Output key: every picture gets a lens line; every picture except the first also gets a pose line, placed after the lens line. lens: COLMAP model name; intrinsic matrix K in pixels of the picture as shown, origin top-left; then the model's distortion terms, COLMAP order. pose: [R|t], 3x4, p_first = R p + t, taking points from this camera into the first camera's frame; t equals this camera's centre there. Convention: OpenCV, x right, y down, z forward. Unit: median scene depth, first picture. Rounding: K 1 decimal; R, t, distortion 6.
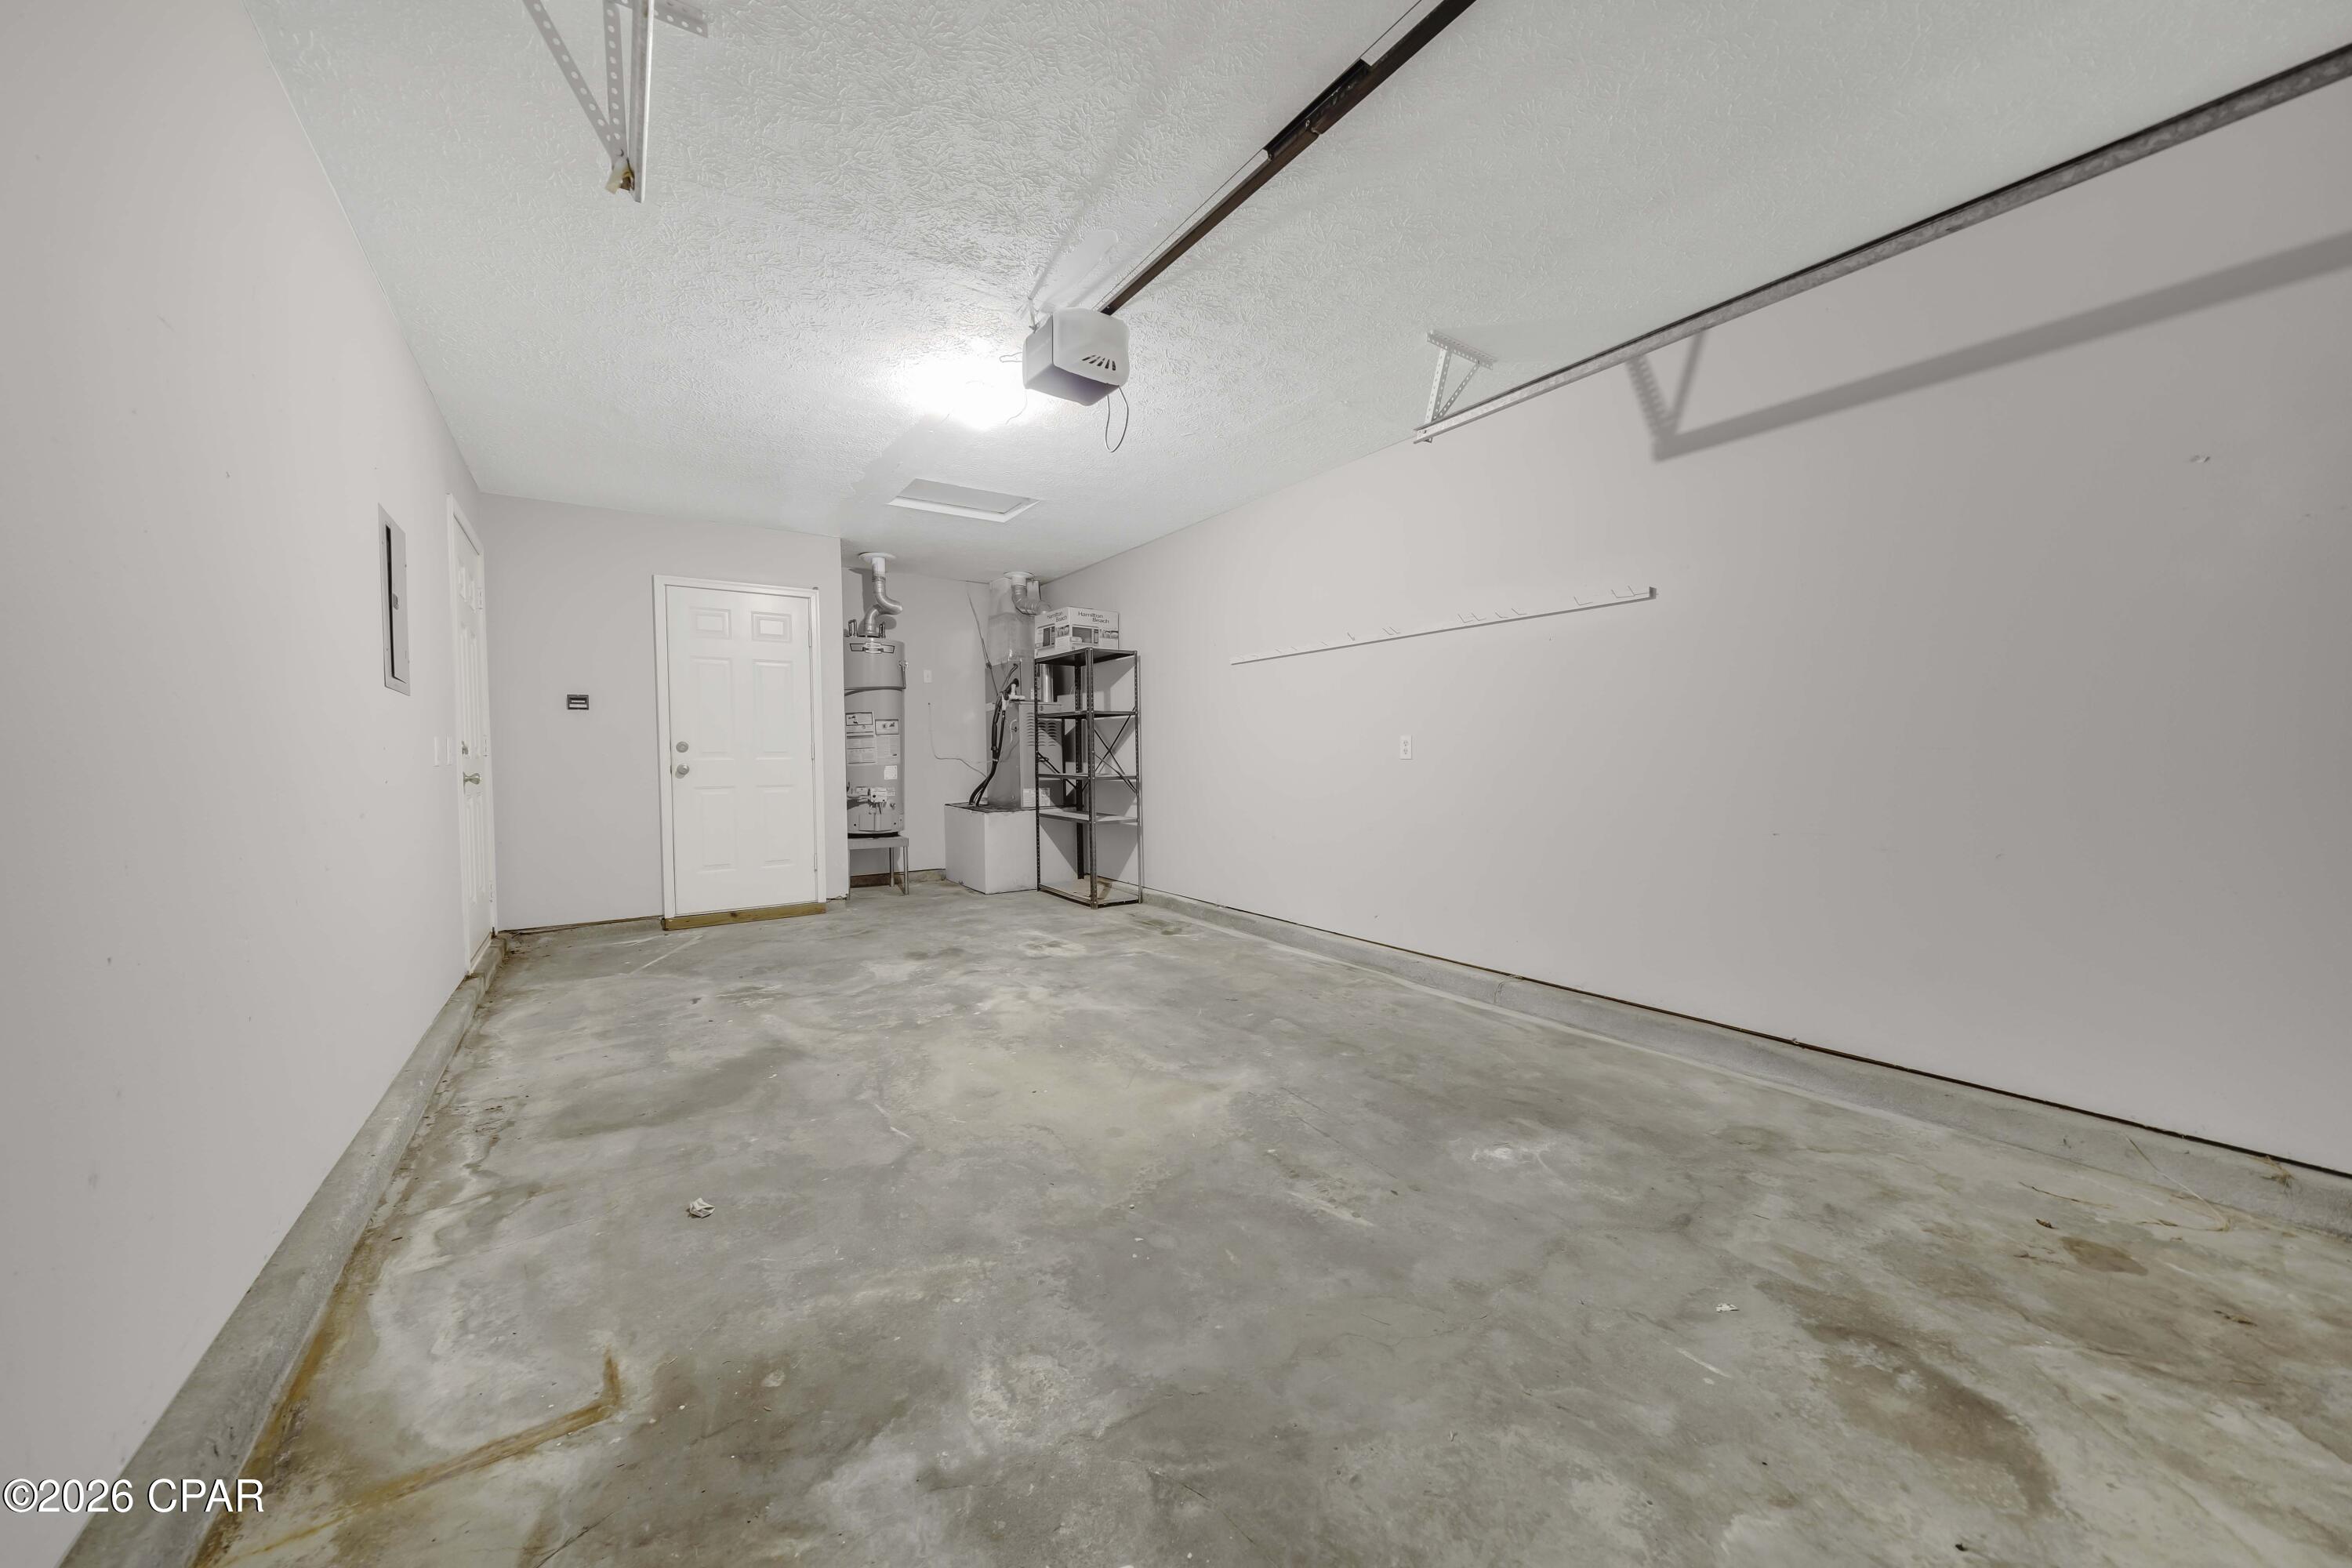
lens RADIAL K [[820.8, 0, 1163.2], [0, 820.8, 770.9], [0, 0, 1]] dist [-0.001319, -0.000280]
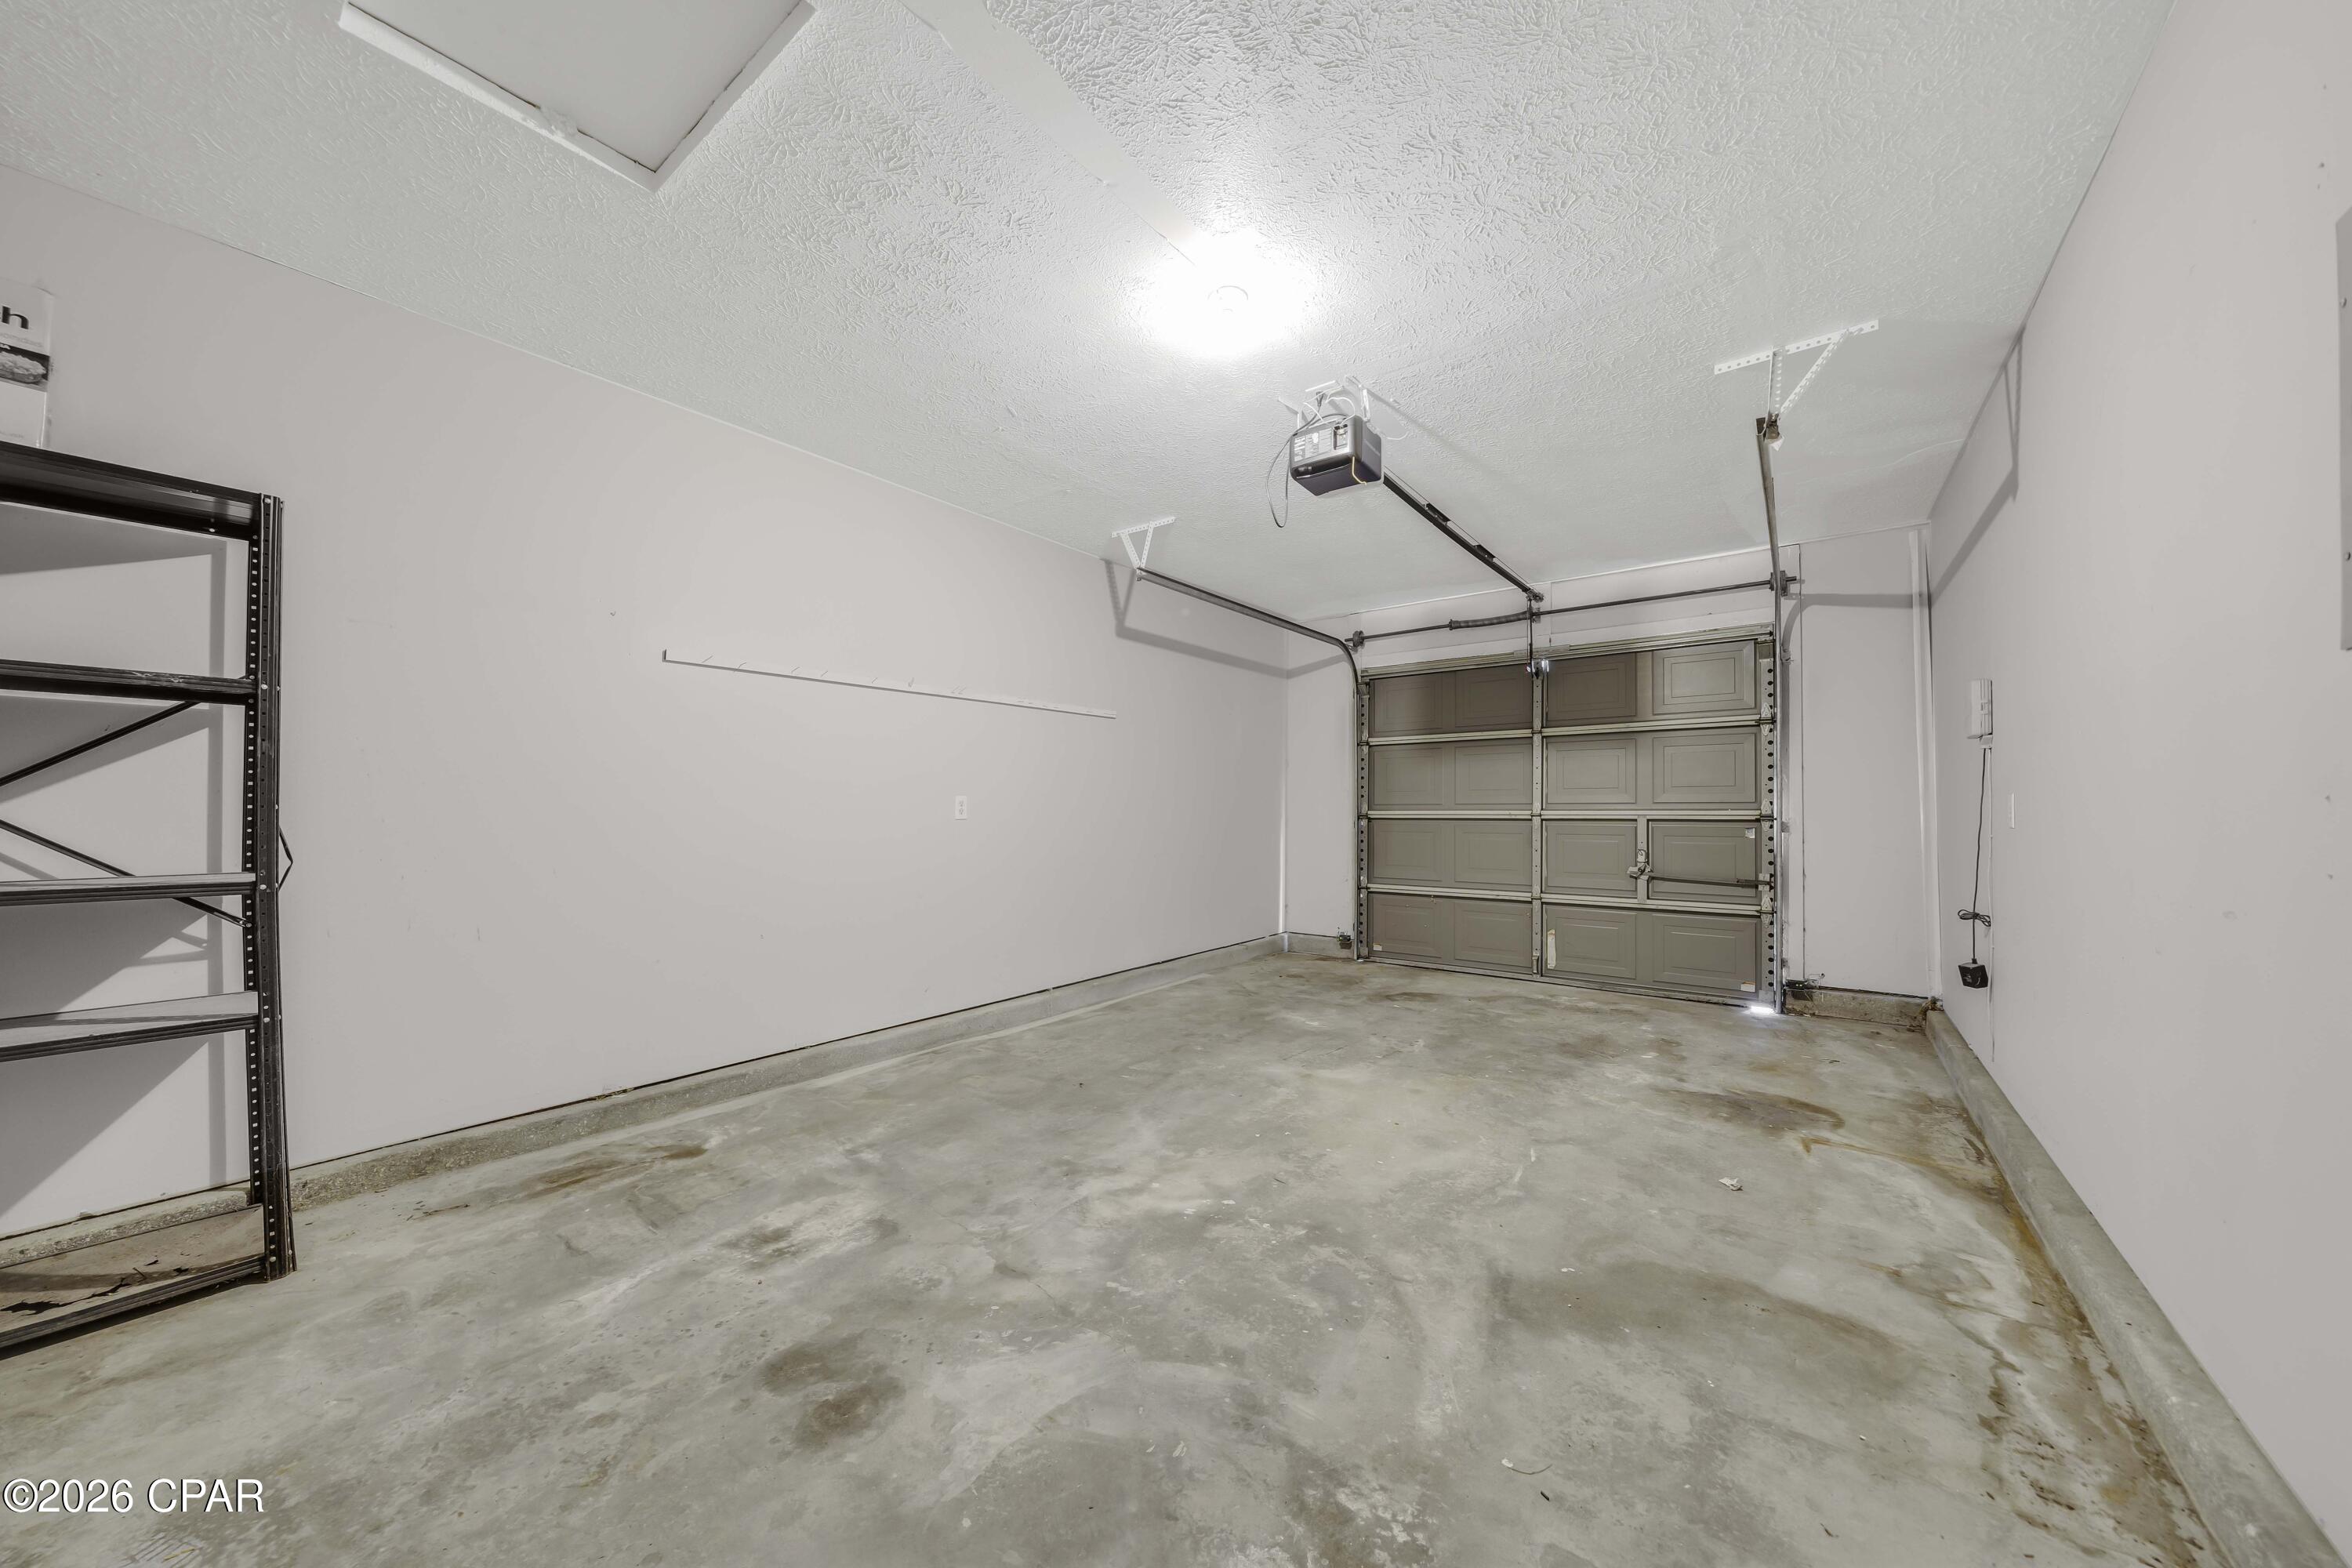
lens RADIAL K [[798.6, 0, 1162.5], [0, 798.6, 803.0], [0, 0, 1]] dist [0.000962, -0.000063]
pose [[-0.300950, 0.012974, 0.953552, -1.085564], [0.016930, 0.999823, -0.008260, -0.034714], [-0.953490, 0.013658, -0.301116, 1.611601]]
